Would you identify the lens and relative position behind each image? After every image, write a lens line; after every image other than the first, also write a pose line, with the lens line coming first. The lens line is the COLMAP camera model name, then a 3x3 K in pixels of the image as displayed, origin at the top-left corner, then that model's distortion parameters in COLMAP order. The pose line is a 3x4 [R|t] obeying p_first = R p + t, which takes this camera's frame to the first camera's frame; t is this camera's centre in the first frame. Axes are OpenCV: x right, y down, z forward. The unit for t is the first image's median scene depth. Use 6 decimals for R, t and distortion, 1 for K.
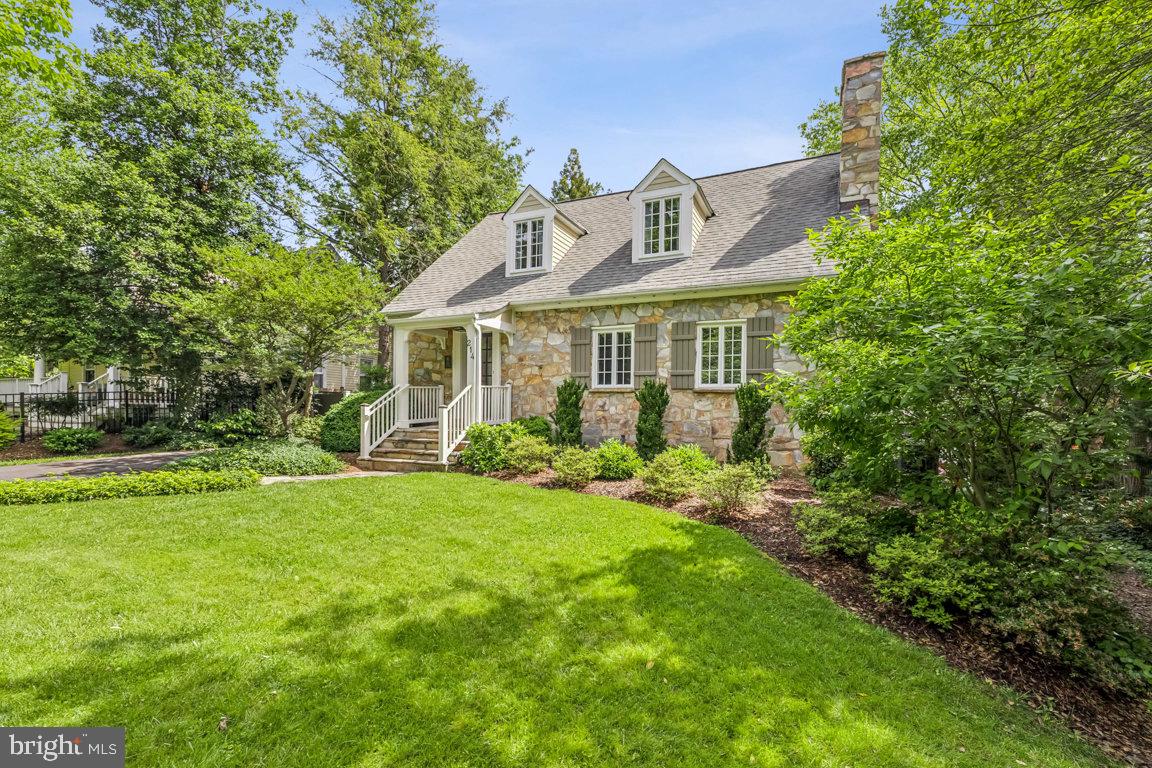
lens RADIAL K [[504.0, 0, 593.2], [0, 504.0, 363.2], [0, 0, 1]] dist [0.014606, 0.000089]
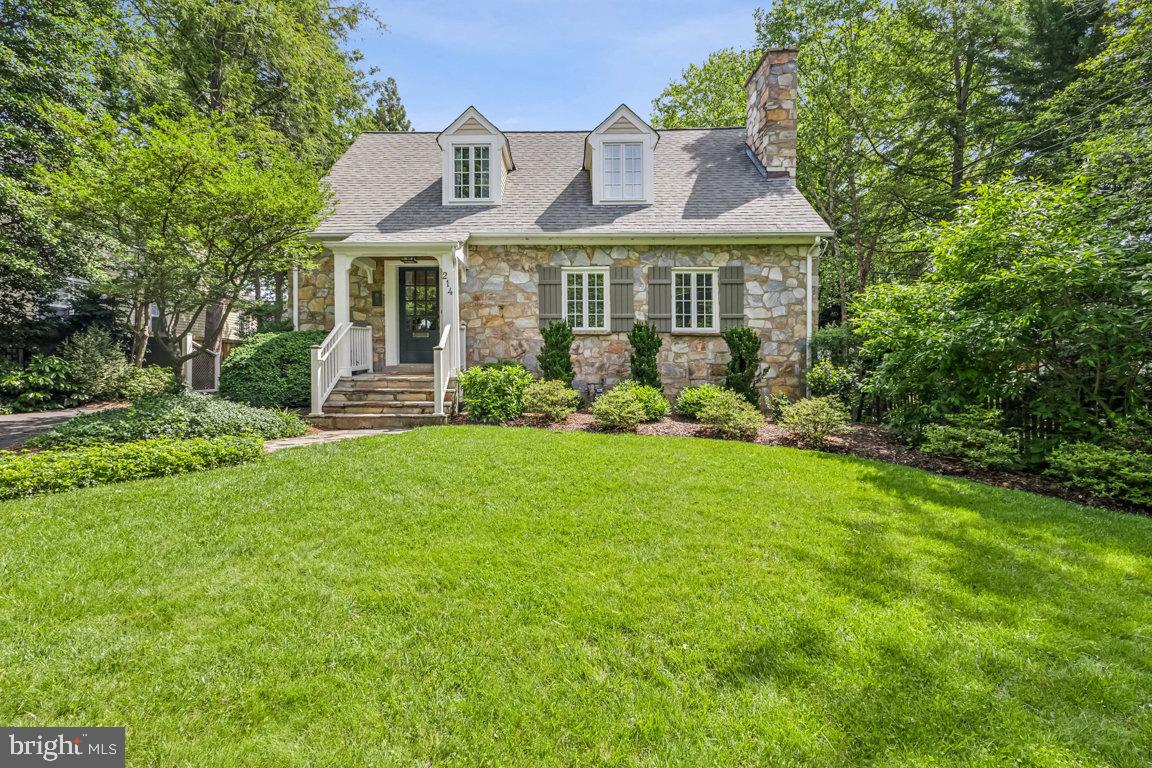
lens RADIAL K [[503.1, 0, 574.9], [0, 503.1, 314.8], [0, 0, 1]] dist [0.000640, 0.011100]
pose [[0.926856, 0.024490, 0.374618, -0.342843], [-0.025379, 0.999675, -0.002560, 0.021503], [-0.374559, -0.007134, 0.927176, 0.110092]]
